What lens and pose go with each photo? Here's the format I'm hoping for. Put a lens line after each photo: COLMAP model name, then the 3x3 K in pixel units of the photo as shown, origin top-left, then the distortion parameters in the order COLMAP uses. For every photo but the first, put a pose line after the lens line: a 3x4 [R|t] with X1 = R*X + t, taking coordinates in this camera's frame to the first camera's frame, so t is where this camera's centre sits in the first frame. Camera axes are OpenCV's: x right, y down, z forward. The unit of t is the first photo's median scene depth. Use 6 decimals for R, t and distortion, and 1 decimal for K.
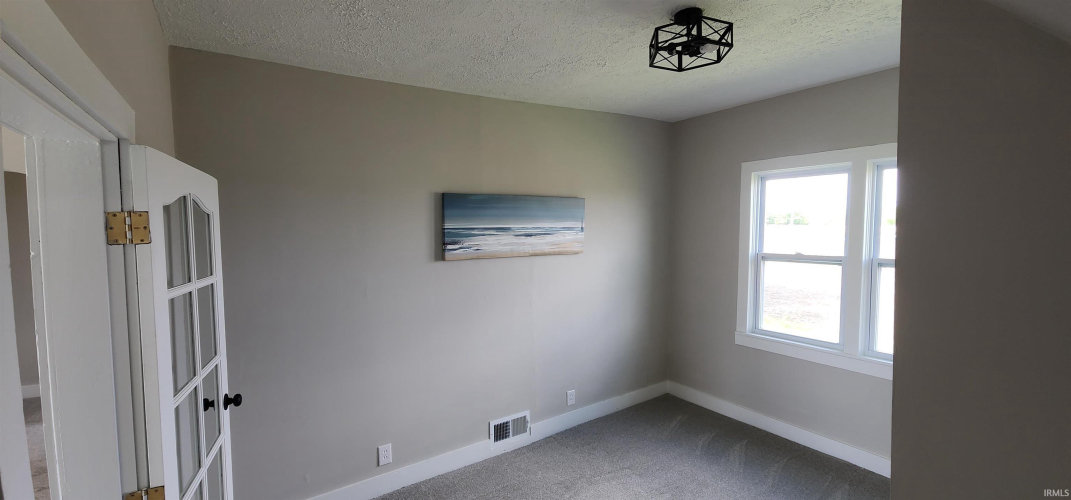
lens RADIAL K [[430.8, 0, 537.8], [0, 430.8, 246.0], [0, 0, 1]] dist [0.000821, -0.006907]
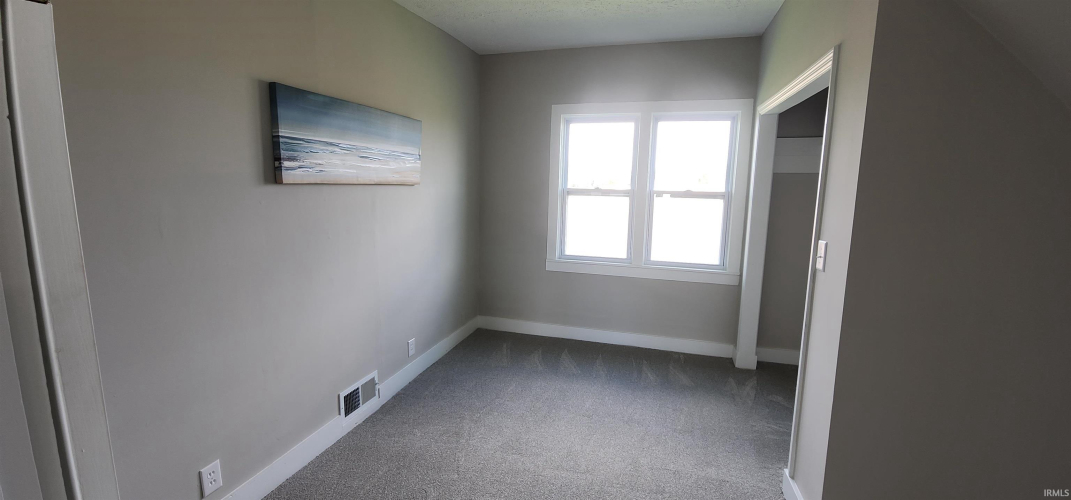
lens RADIAL K [[430.8, 0, 537.8], [0, 430.8, 246.0], [0, 0, 1]] dist [0.000821, -0.006907]
pose [[0.778677, -0.067507, 0.623783, -0.293247], [0.002692, 0.994545, 0.104270, 0.054928], [-0.627419, -0.079513, 0.774612, 0.175008]]
